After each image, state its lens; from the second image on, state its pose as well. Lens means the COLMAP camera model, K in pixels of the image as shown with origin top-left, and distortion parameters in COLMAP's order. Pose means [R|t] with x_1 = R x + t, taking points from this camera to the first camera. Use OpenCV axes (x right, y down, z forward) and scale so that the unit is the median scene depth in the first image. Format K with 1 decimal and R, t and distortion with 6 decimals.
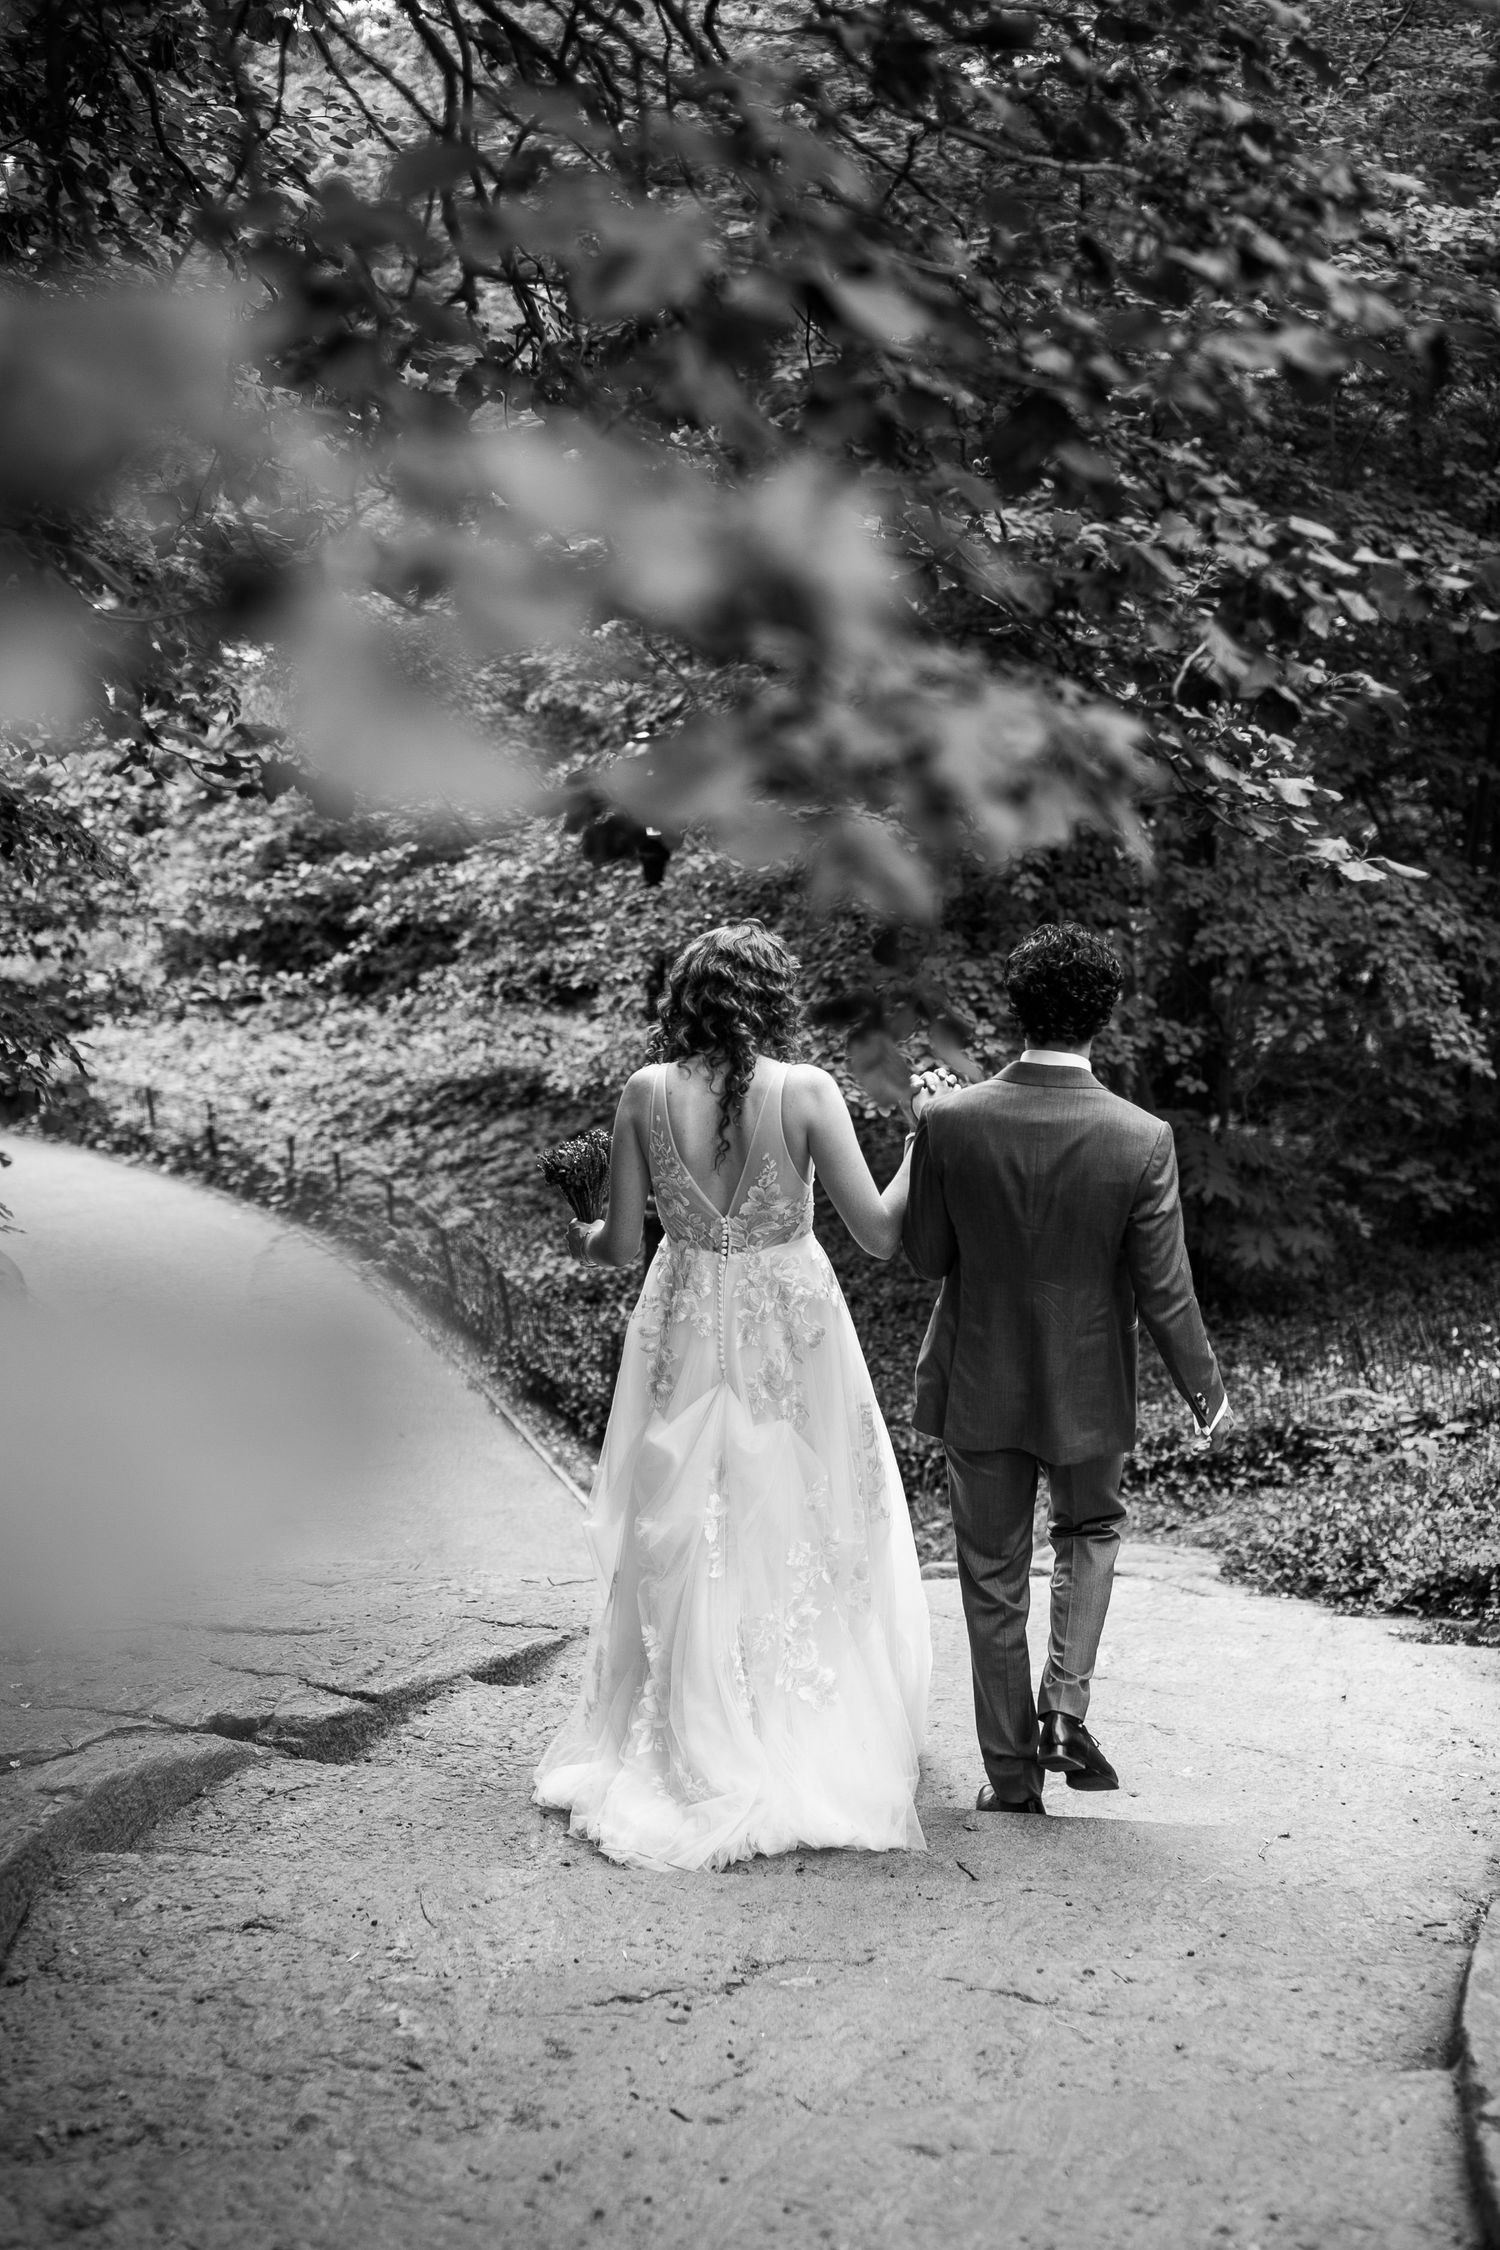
lens RADIAL K [[3330.8, 0, 758.1], [0, 3330.8, 982.7], [0, 0, 1]] dist [-0.088434, 0.066683]
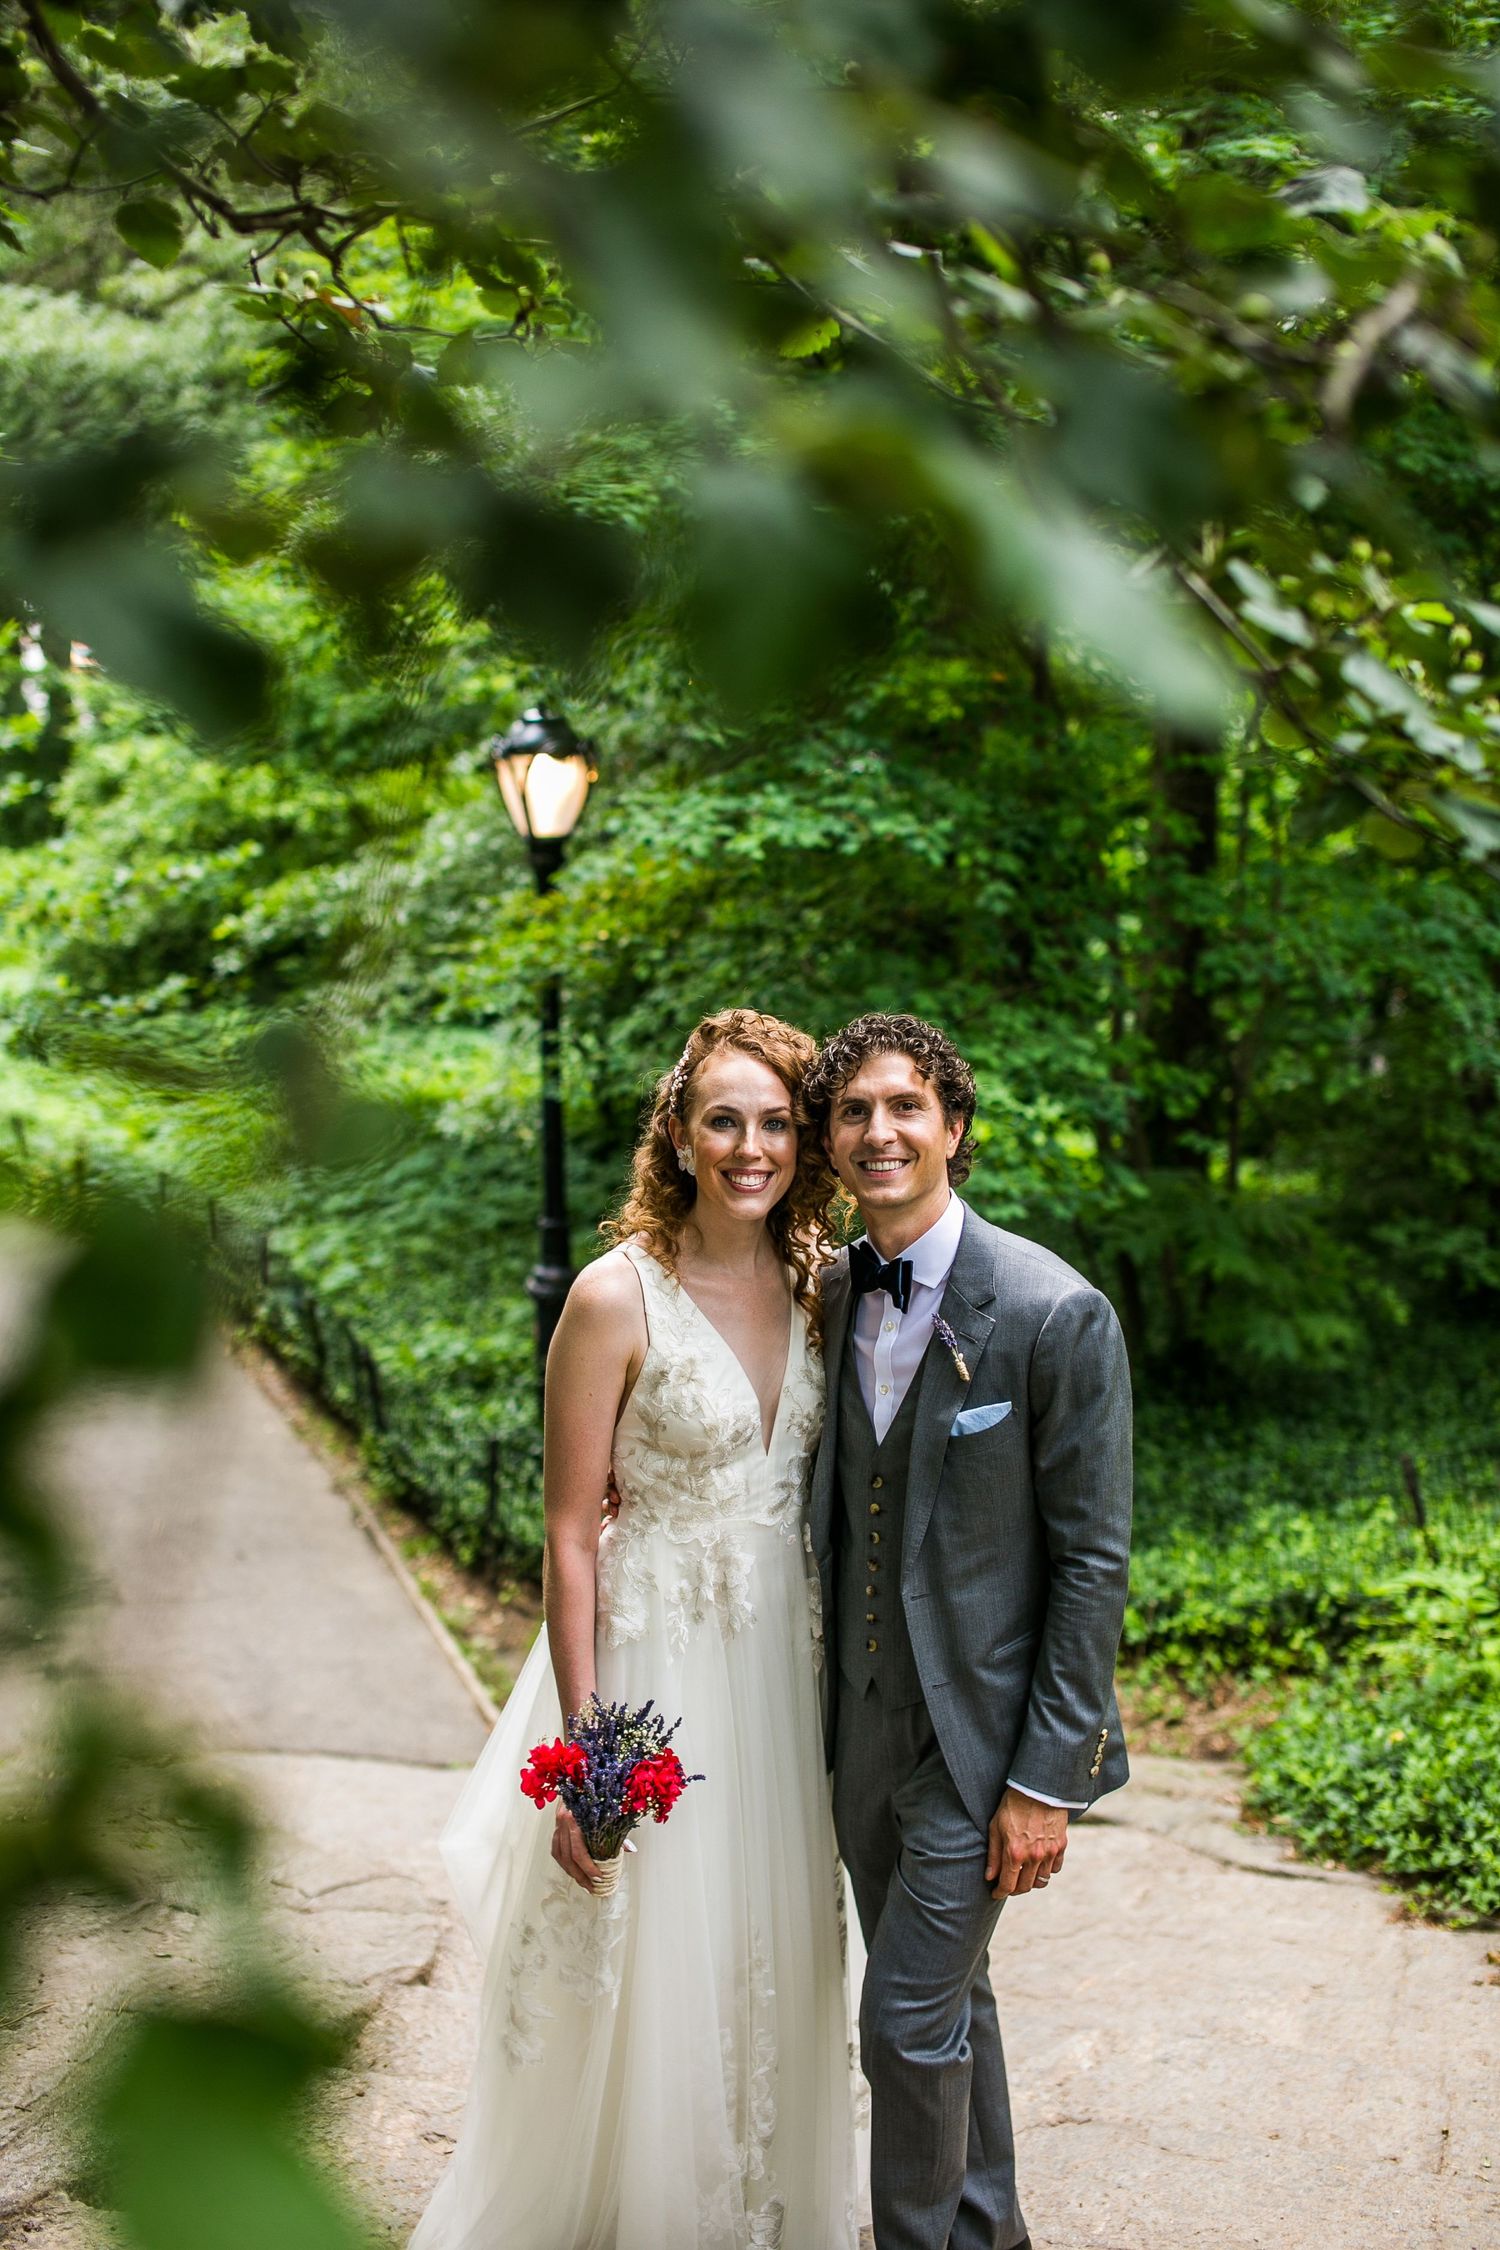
lens RADIAL K [[3303.6, 0, 750.0], [0, 3303.6, 1125.0], [0, 0, 1]] dist [-0.077883, 0.116967]
pose [[0.999996, 0.001712, 0.002279, 0.018638], [-0.001811, 0.999042, 0.043727, -0.008591], [-0.002202, -0.043731, 0.999041, 0.186746]]
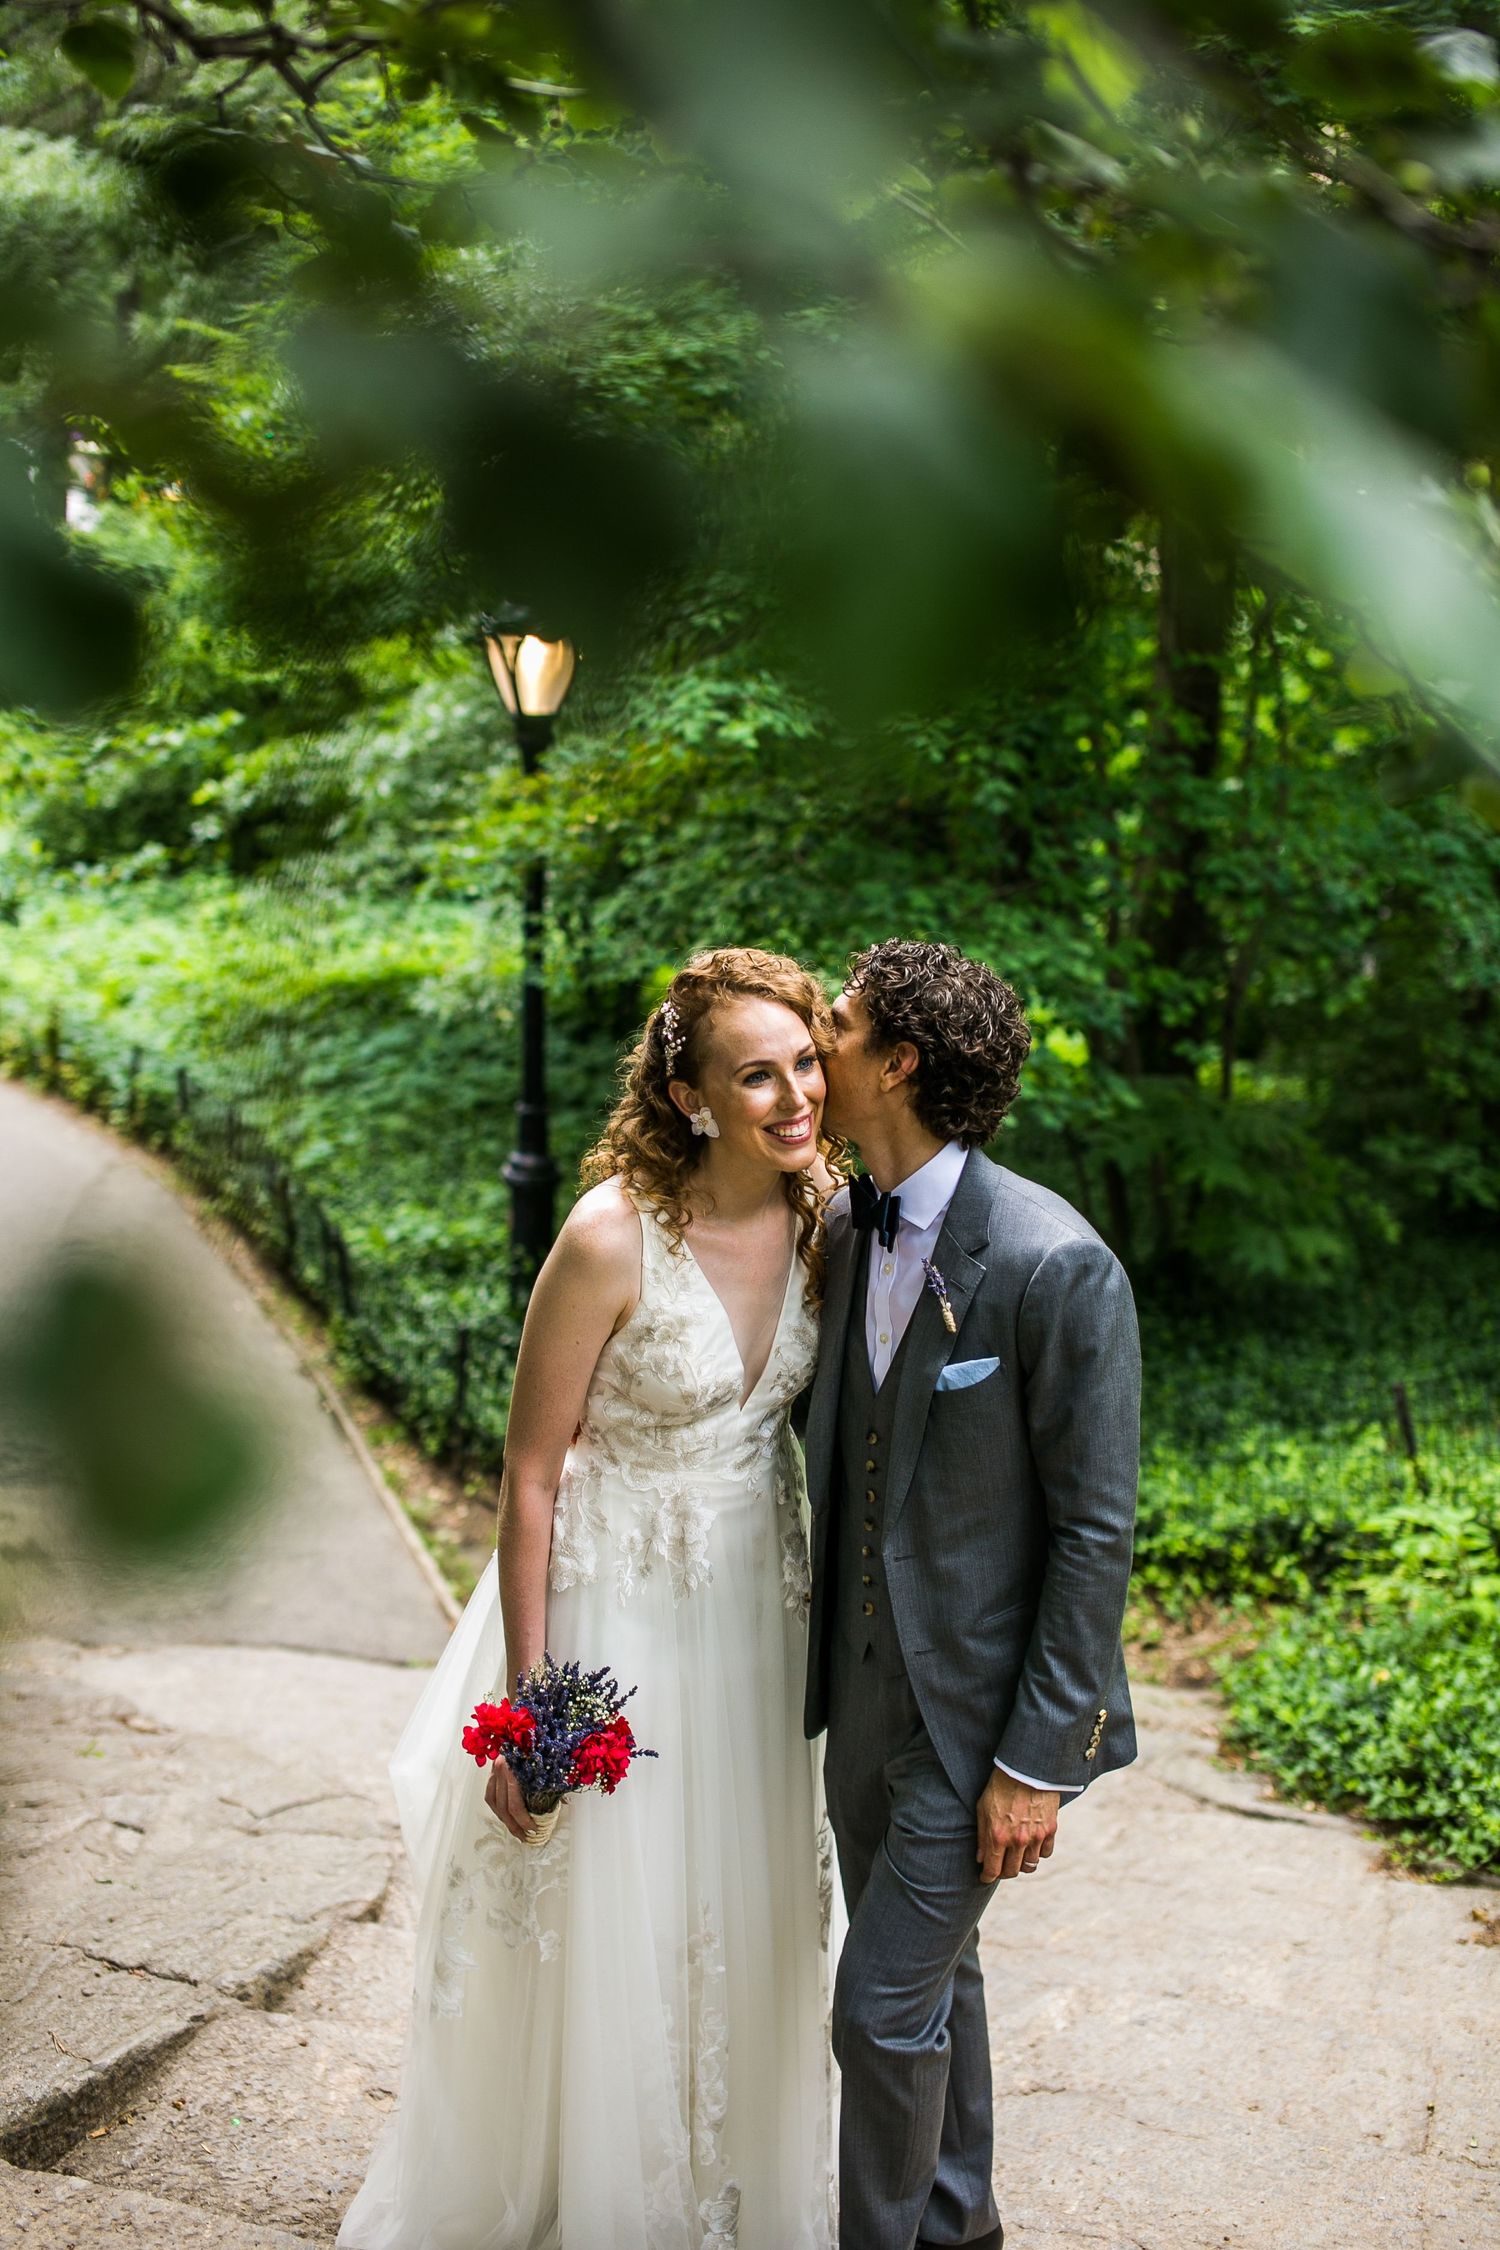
lens RADIAL K [[3303.6, 0, 750.0], [0, 3303.6, 1125.0], [0, 0, 1]] dist [-0.077883, 0.116967]
pose [[0.999399, 0.033324, 0.009583, 0.017279], [-0.033992, 0.996135, 0.080996, -0.011670], [-0.006847, -0.081273, 0.996668, 0.204480]]
